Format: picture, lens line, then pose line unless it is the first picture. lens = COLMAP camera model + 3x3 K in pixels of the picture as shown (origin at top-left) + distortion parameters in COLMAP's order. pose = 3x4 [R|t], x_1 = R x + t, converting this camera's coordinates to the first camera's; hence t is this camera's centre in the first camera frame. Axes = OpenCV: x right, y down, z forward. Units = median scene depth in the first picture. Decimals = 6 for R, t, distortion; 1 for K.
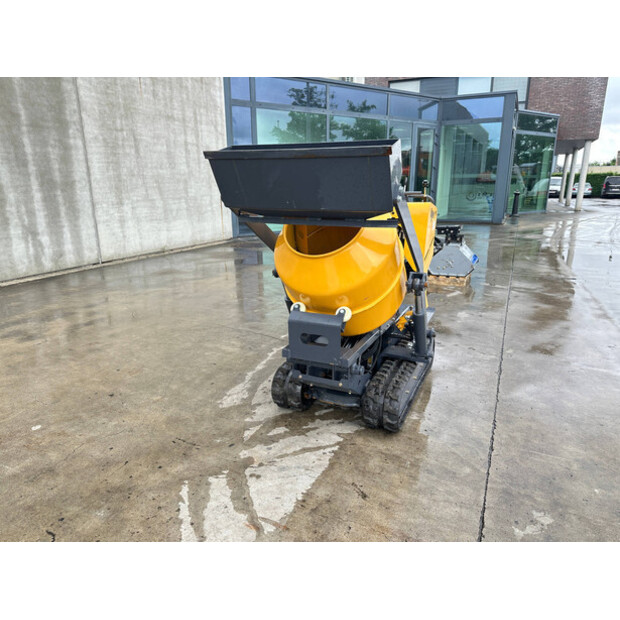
lens RADIAL K [[438.3, 0, 314.3], [0, 438.3, 309.9], [0, 0, 1]] dist [0.040296, -0.050242]
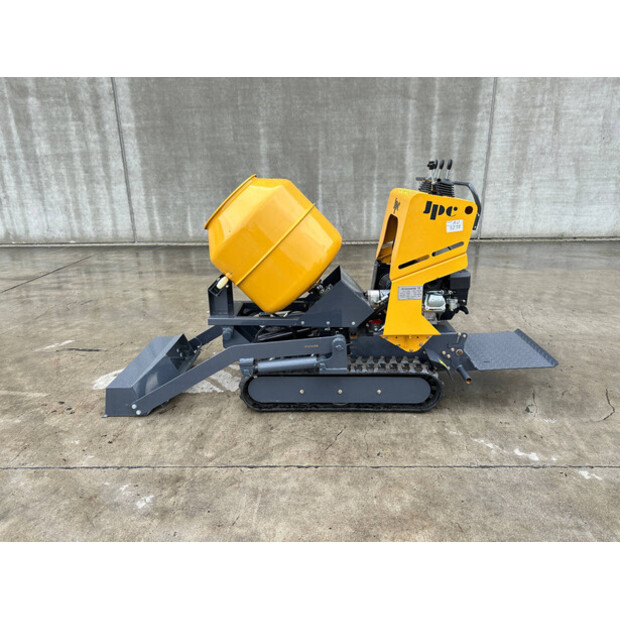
lens RADIAL K [[438.3, 0, 307.8], [0, 438.3, 311.4], [0, 0, 1]] dist [0.040296, -0.050242]
pose [[0.391374, 0.286219, -0.874589, 0.879003], [-0.240781, 0.949141, 0.202868, -0.153064], [0.888173, 0.131187, 0.440385, 0.505489]]
